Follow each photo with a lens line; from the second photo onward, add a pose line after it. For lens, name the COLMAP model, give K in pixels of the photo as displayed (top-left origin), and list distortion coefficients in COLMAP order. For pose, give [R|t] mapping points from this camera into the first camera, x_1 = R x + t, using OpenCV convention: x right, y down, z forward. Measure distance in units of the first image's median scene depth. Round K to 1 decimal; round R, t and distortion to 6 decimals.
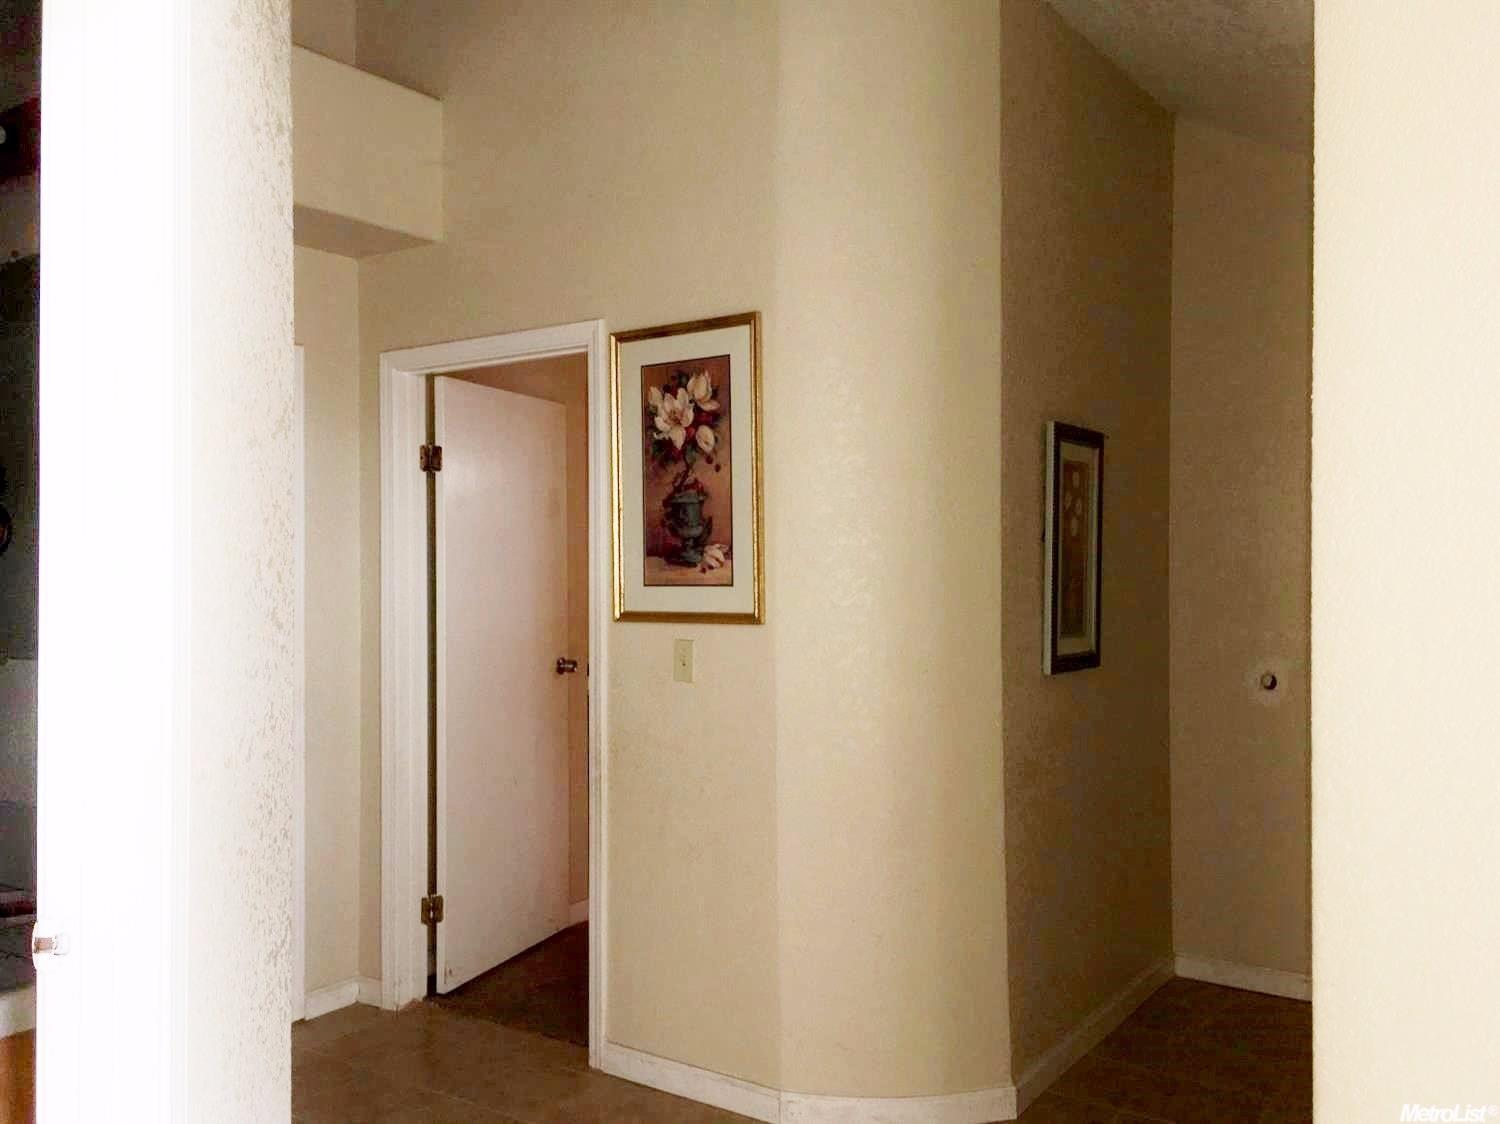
lens RADIAL K [[1257.7, 0, 750.5], [0, 1257.7, 566.7], [0, 0, 1]] dist [-0.007461, -0.013487]
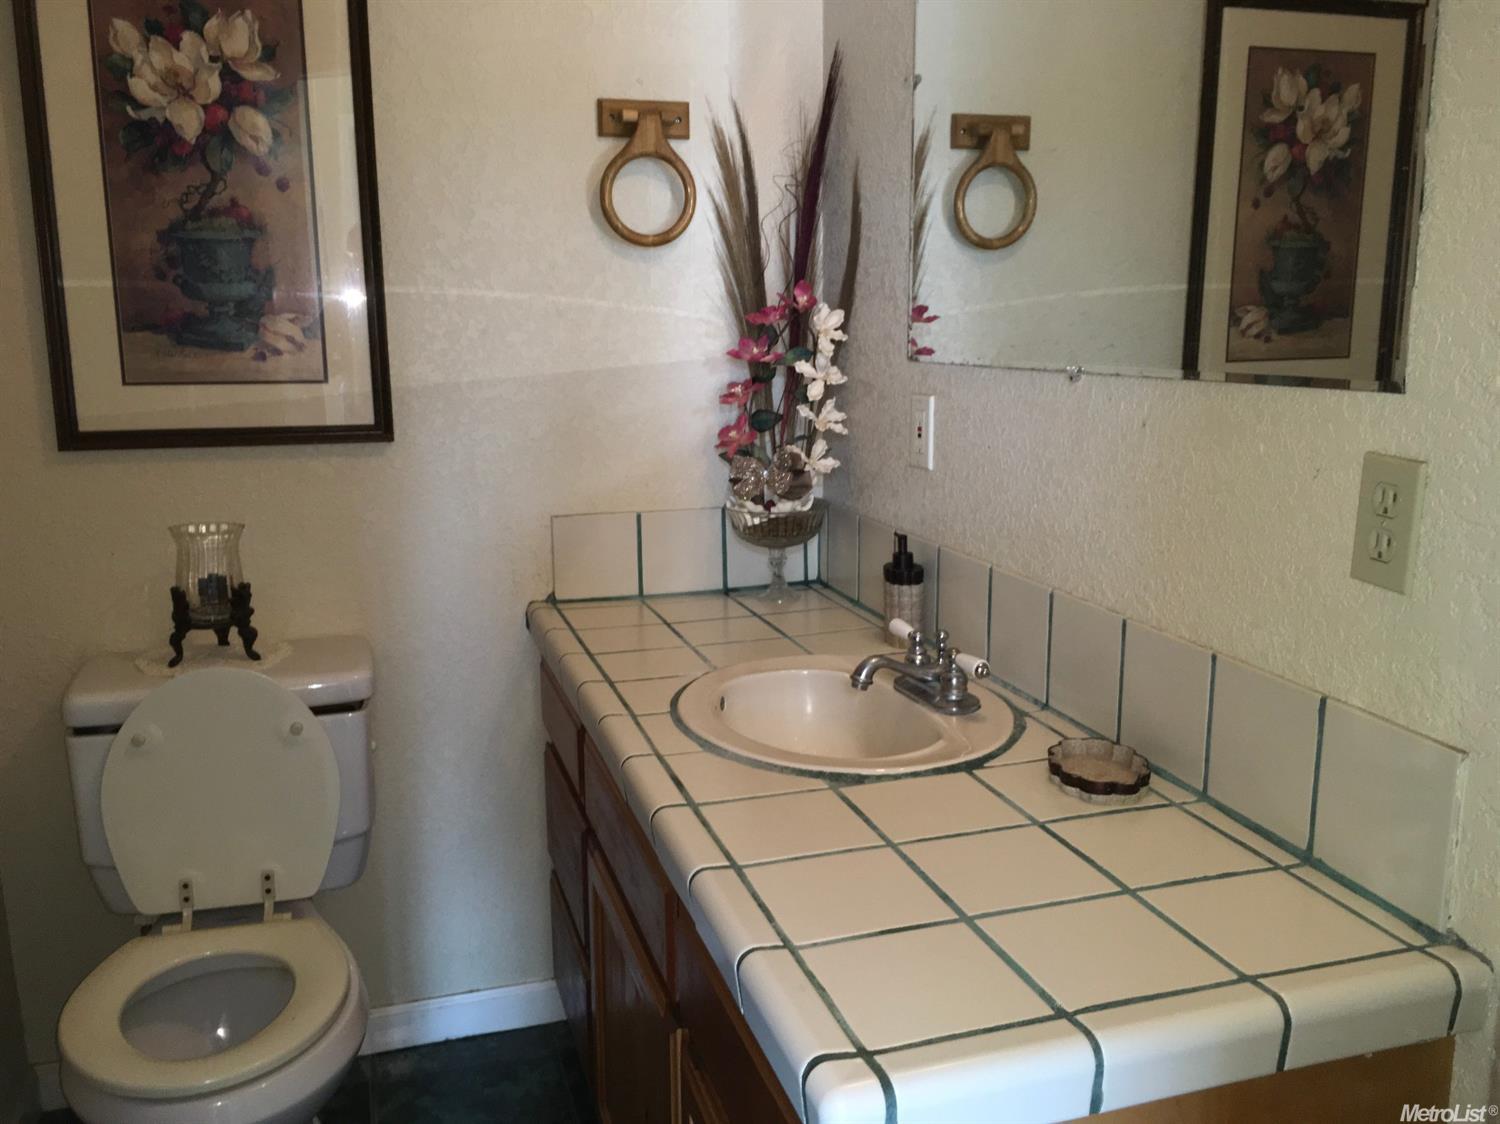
lens RADIAL K [[1257.7, 0, 752.0], [0, 1257.7, 563.4], [0, 0, 1]] dist [-0.007461, -0.013487]
pose [[0.612940, -0.140733, 0.777495, -0.373773], [-0.016339, 0.981542, 0.190549, -0.018194], [-0.789960, -0.129499, 0.599327, 0.432029]]
